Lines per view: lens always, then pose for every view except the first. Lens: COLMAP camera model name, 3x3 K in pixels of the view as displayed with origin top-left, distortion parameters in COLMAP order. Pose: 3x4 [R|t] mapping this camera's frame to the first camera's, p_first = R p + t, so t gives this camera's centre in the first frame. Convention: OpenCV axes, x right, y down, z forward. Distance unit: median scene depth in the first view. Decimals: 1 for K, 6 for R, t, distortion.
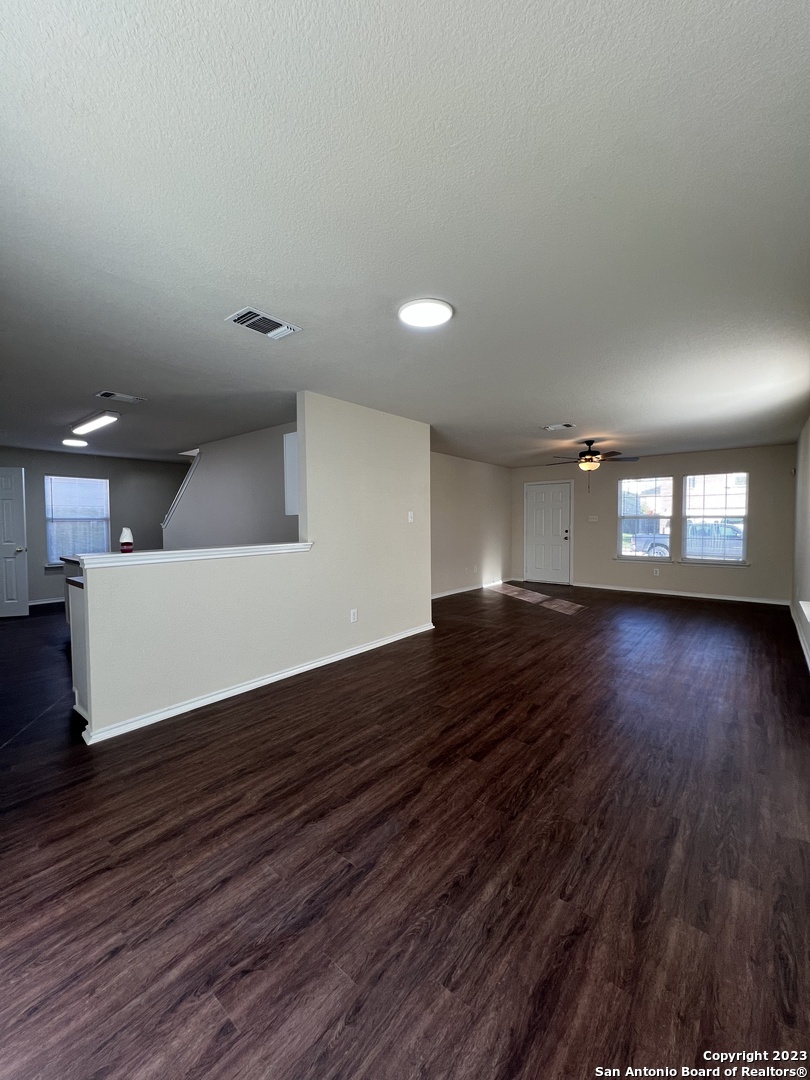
lens RADIAL K [[430.8, 0, 406.2], [0, 430.8, 535.0], [0, 0, 1]] dist [0.000217, 0.000307]
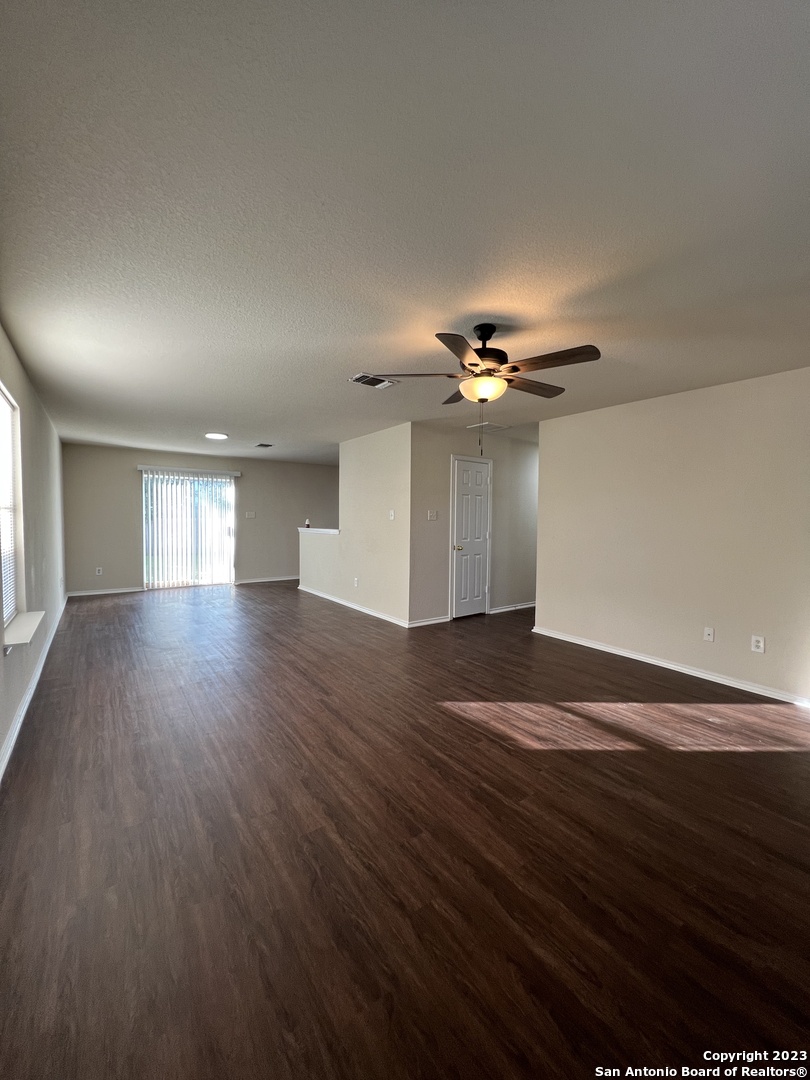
lens RADIAL K [[430.8, 0, 406.2], [0, 430.8, 535.0], [0, 0, 1]] dist [0.000217, 0.000307]
pose [[-0.232985, 0.041168, -0.971609, 3.172252], [-0.047210, 0.997447, 0.053584, -0.148296], [0.971334, 0.058354, -0.230447, 3.815506]]
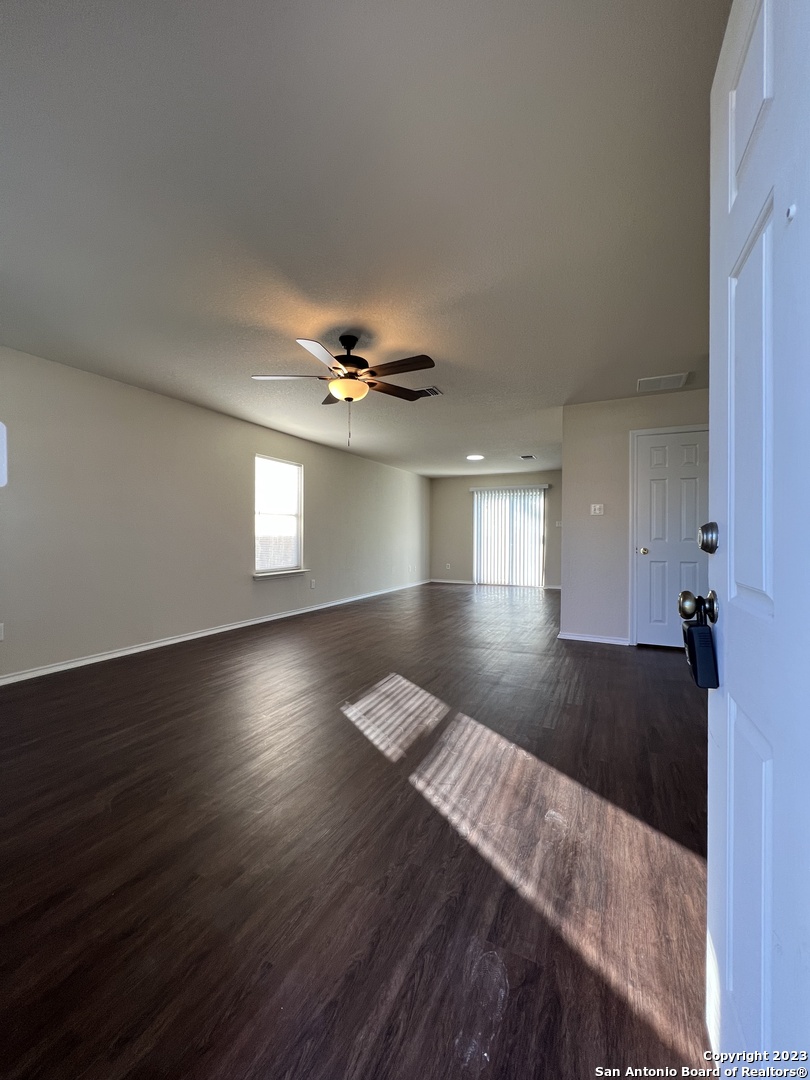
lens RADIAL K [[430.8, 0, 406.2], [0, 430.8, 535.0], [0, 0, 1]] dist [0.000217, 0.000307]
pose [[-0.967748, 0.000664, -0.251921, 1.832514], [-0.008374, 0.999359, 0.034804, -0.056662], [0.251782, 0.035791, -0.967122, 5.502269]]
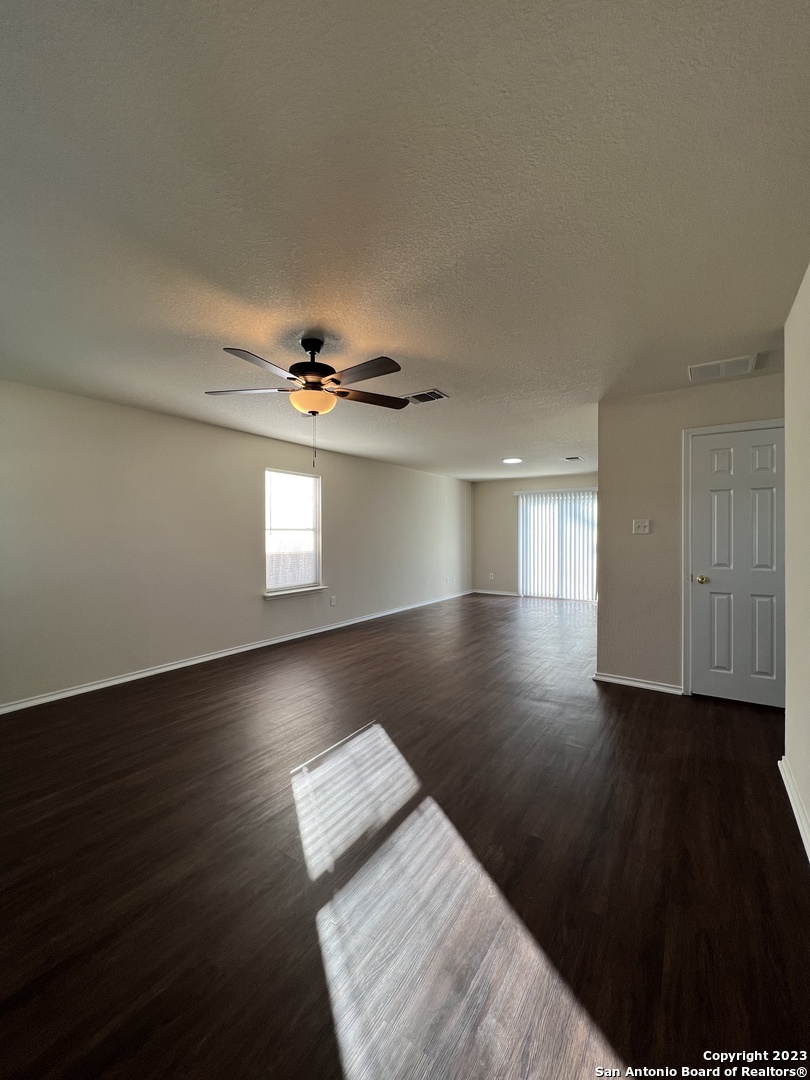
lens RADIAL K [[430.8, 0, 406.2], [0, 430.8, 535.0], [0, 0, 1]] dist [0.000217, 0.000307]
pose [[-0.994280, 0.008360, -0.106476, 1.451131], [0.004074, 0.999175, 0.040403, -0.179617], [0.106726, 0.039738, -0.993494, 5.276874]]
